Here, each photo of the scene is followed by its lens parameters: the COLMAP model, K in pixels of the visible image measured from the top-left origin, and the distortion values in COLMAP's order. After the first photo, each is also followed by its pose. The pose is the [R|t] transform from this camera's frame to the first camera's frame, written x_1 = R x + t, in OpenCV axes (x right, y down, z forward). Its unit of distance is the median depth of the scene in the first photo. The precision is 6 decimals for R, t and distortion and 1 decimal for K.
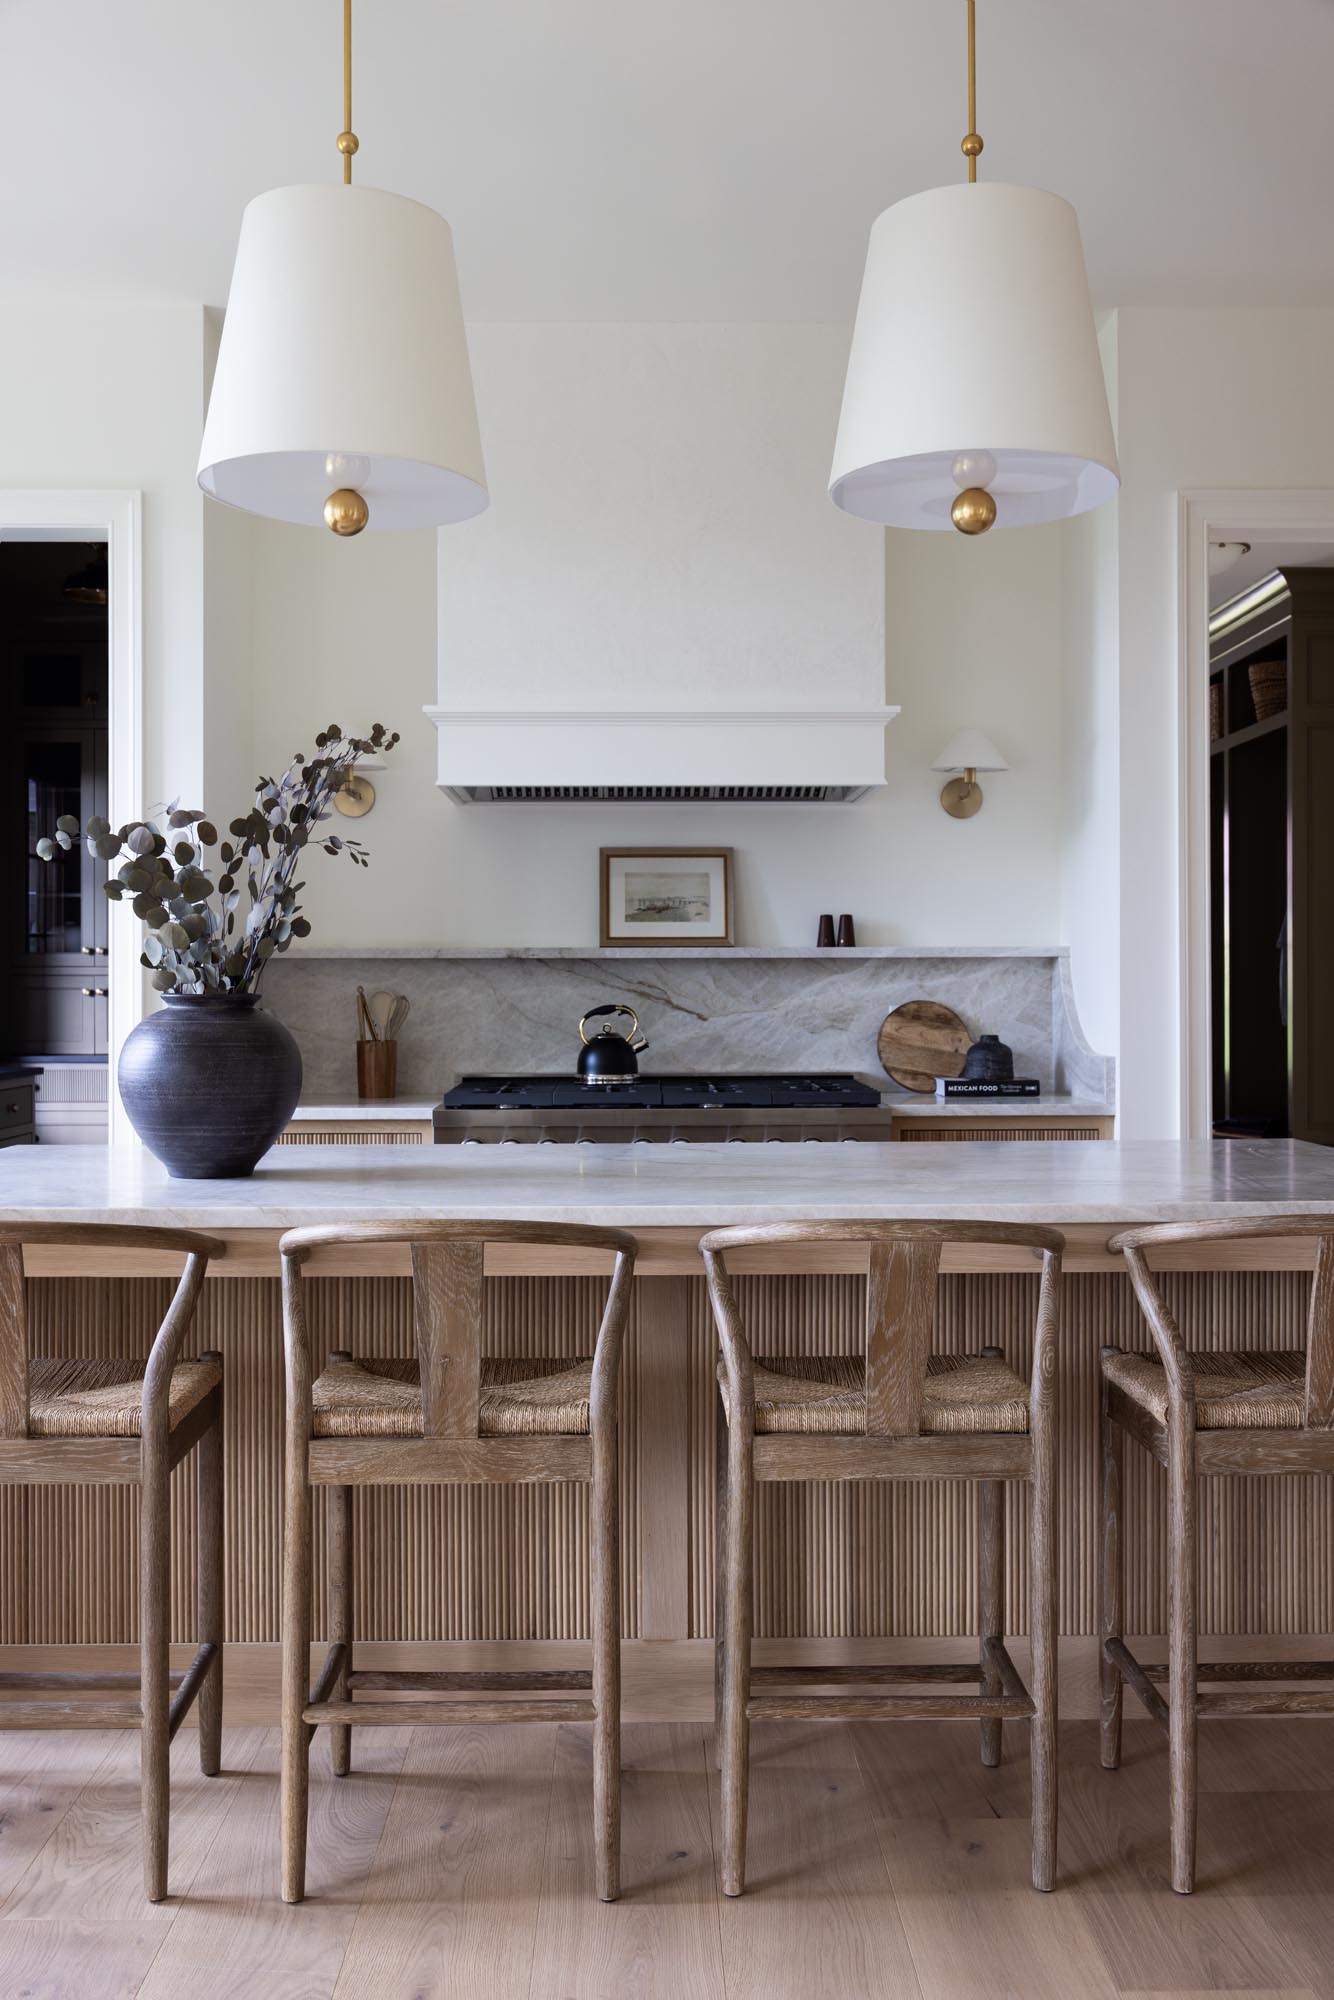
lens RADIAL K [[2048.1, 0, 667.0], [0, 2048.1, 1000.0], [0, 0, 1]] dist [-0.011369, 0.001833]
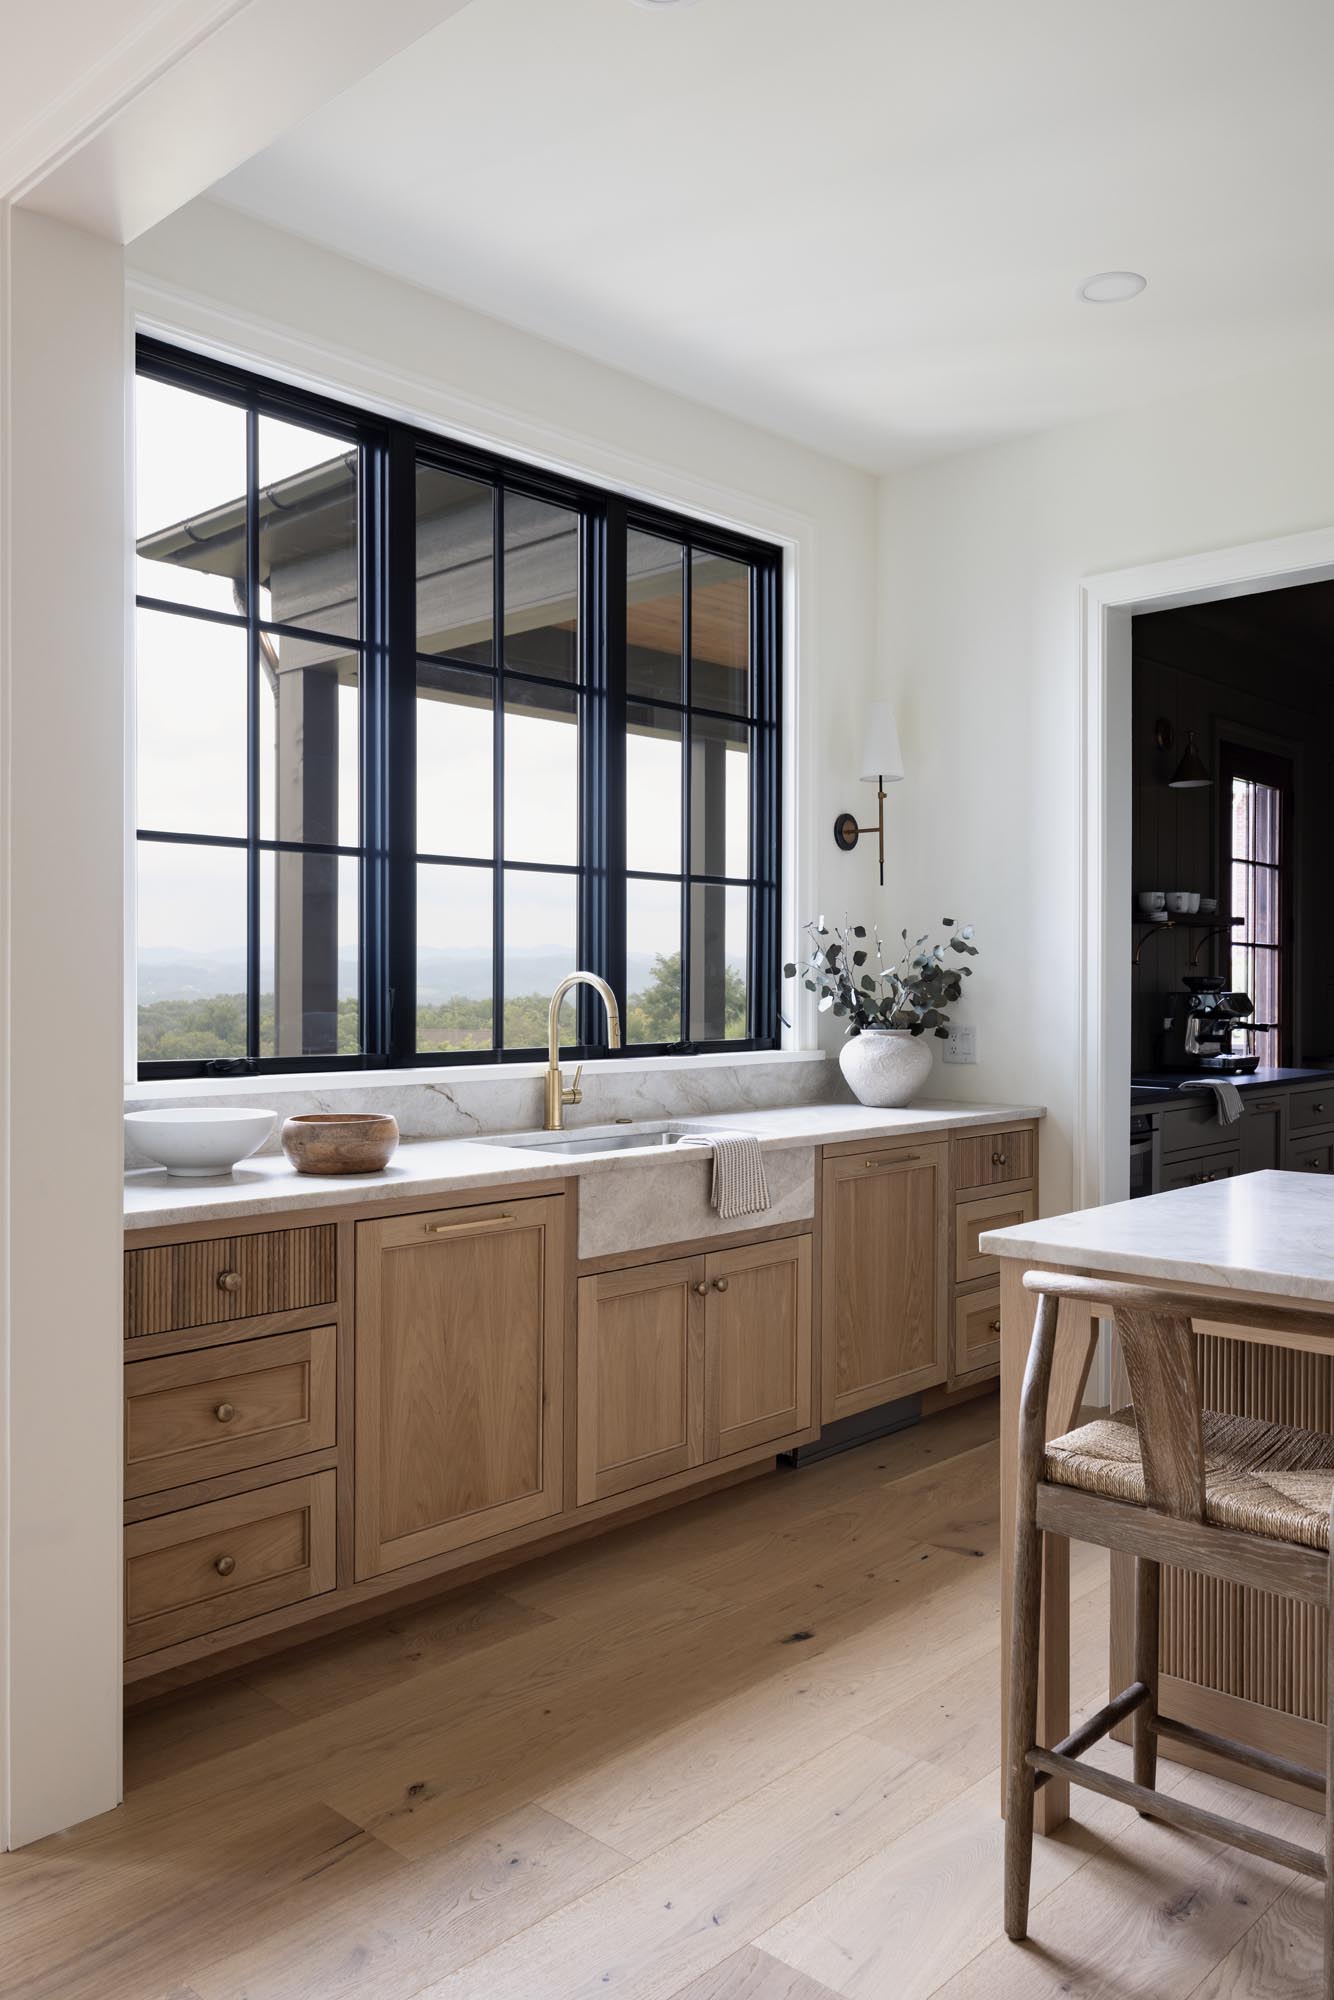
lens RADIAL K [[1540.4, 0, 632.2], [0, 1540.4, 1002.4], [0, 0, 1]] dist [-0.002126, -0.001292]
pose [[0.715622, 0.006861, -0.698454, -0.005687], [-0.000086, 0.999953, 0.009735, -0.013244], [0.698488, -0.006906, 0.715589, 0.149384]]
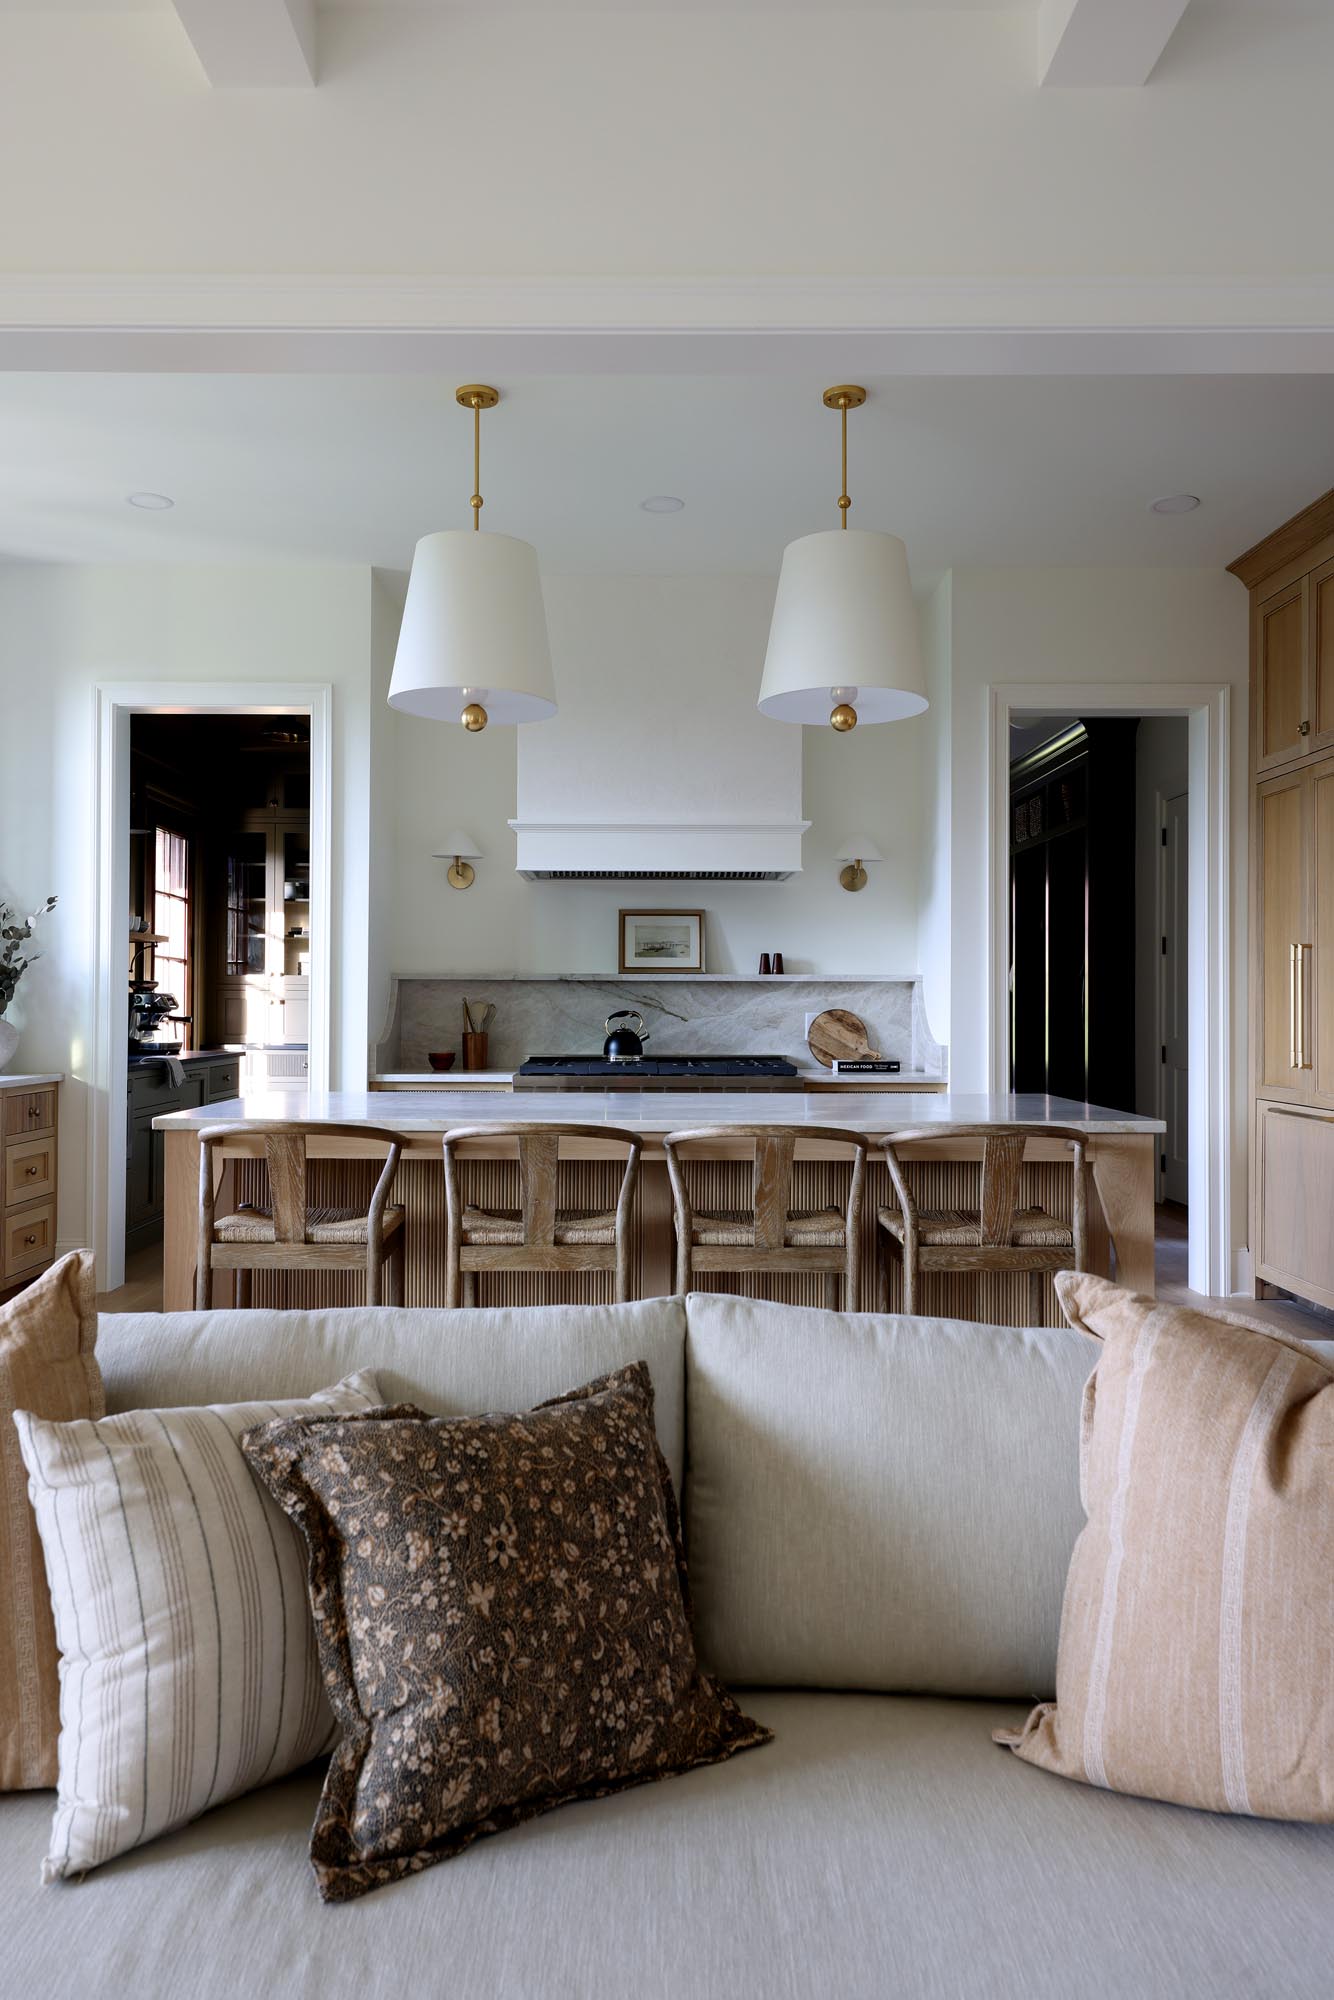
lens RADIAL K [[1540.4, 0, 632.2], [0, 1540.4, 1002.4], [0, 0, 1]] dist [-0.002126, -0.001292]
pose [[0.999770, 0.006813, -0.020347, 0.001437], [-0.006942, 0.999956, -0.006253, 0.003305], [0.020304, 0.006393, 0.999773, -0.166199]]
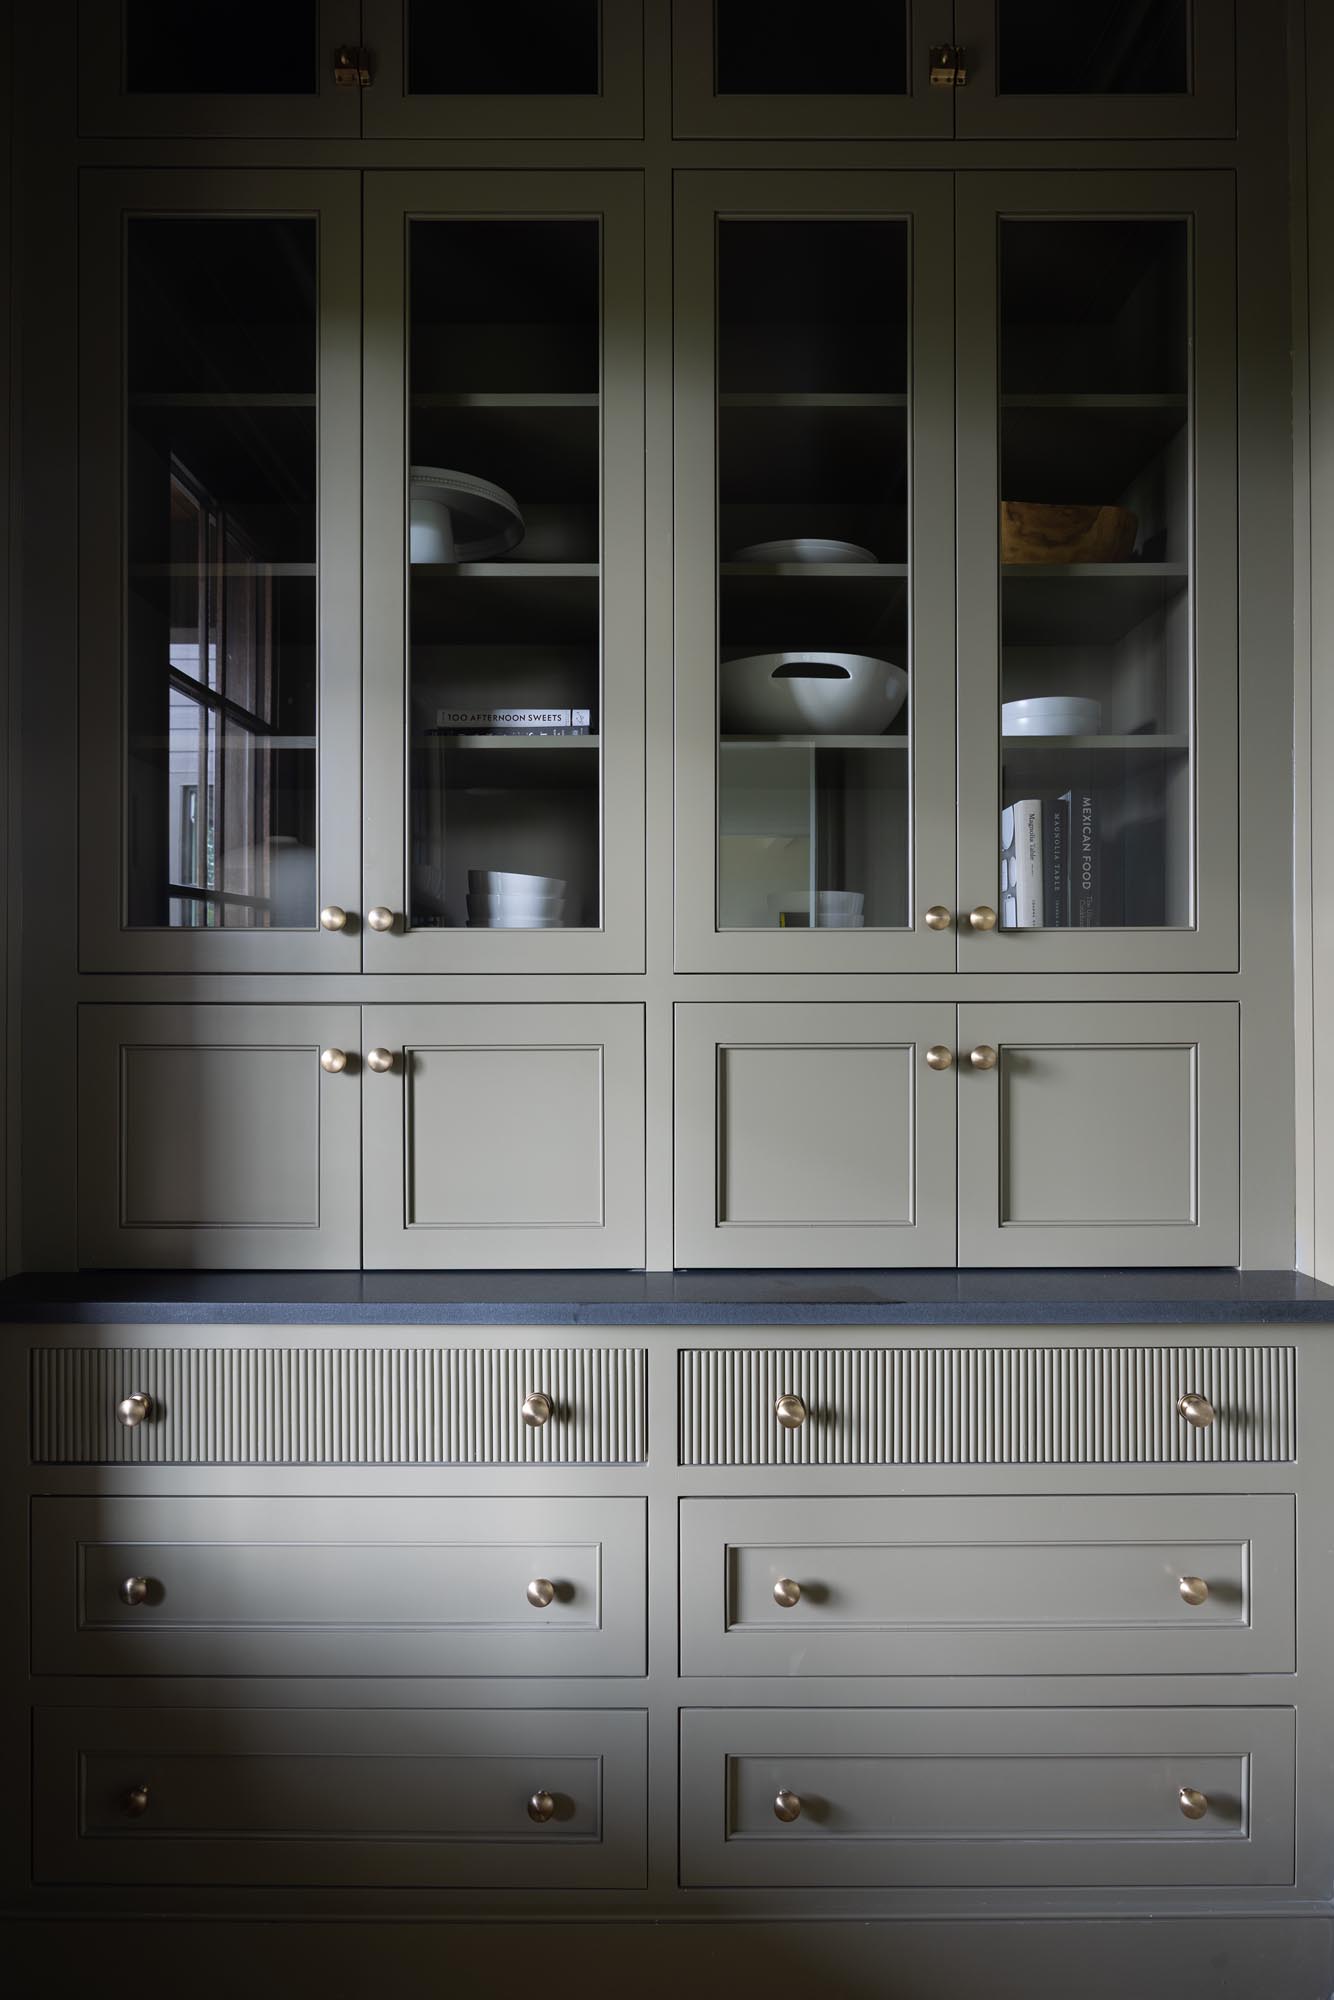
lens RADIAL K [[2048.1, 0, 667.0], [0, 2048.1, 1000.0], [0, 0, 1]] dist [-0.011369, 0.001833]
pose [[0.996810, -0.001527, -0.079800, -0.343524], [0.001181, 0.999990, -0.004380, -0.018040], [0.079806, 0.004272, 0.996801, 1.147733]]
